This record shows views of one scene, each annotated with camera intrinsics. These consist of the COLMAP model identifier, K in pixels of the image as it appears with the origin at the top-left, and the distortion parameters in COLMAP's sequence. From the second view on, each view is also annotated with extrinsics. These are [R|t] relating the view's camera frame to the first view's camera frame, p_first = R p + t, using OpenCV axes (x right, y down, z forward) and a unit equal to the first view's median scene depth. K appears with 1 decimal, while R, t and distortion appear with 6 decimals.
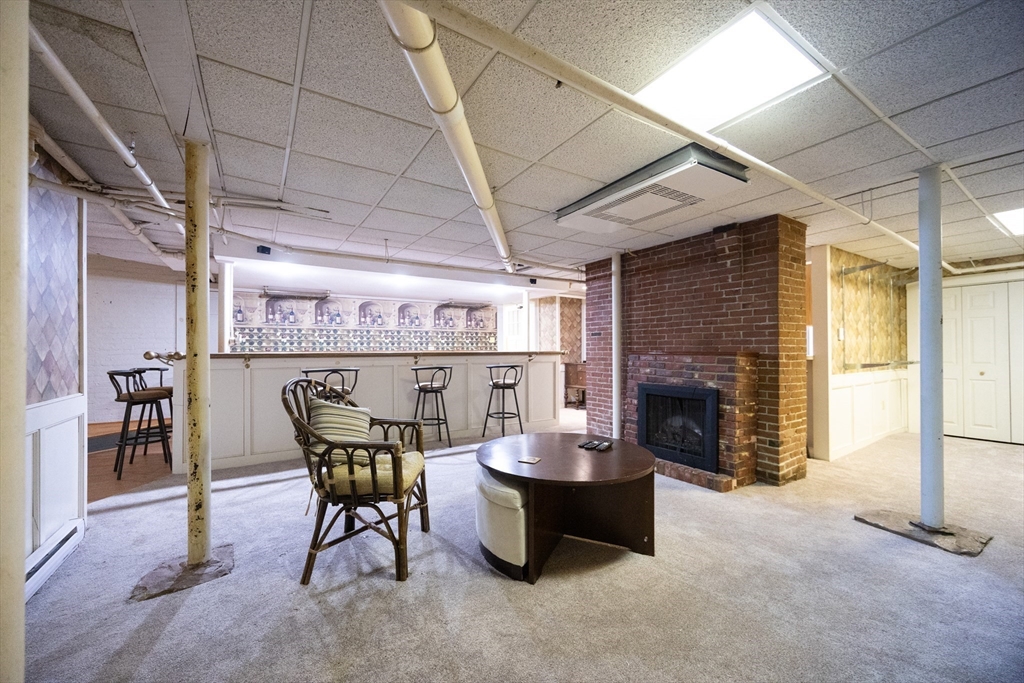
lens RADIAL K [[390.8, 0, 516.1], [0, 390.8, 339.5], [0, 0, 1]] dist [-0.000935, -0.000031]
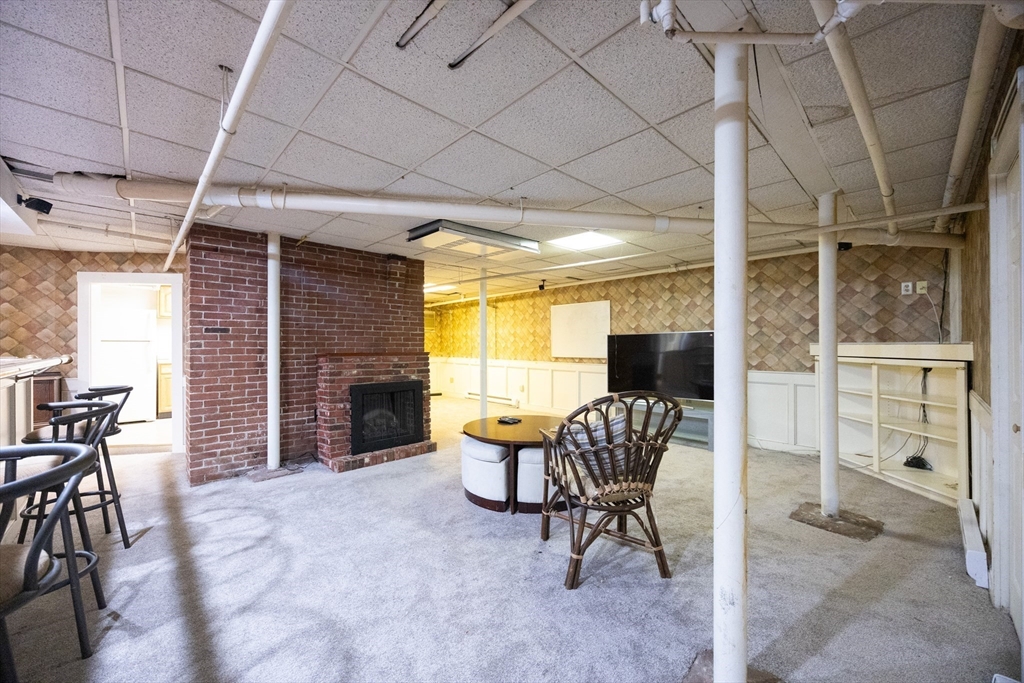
lens RADIAL K [[390.8, 0, 516.1], [0, 390.8, 339.5], [0, 0, 1]] dist [-0.000935, -0.000031]
pose [[-0.186506, 0.020884, 0.982232, -0.743728], [-0.021159, 0.999457, -0.025267, 0.012123], [-0.982226, -0.025496, -0.185963, 0.781990]]
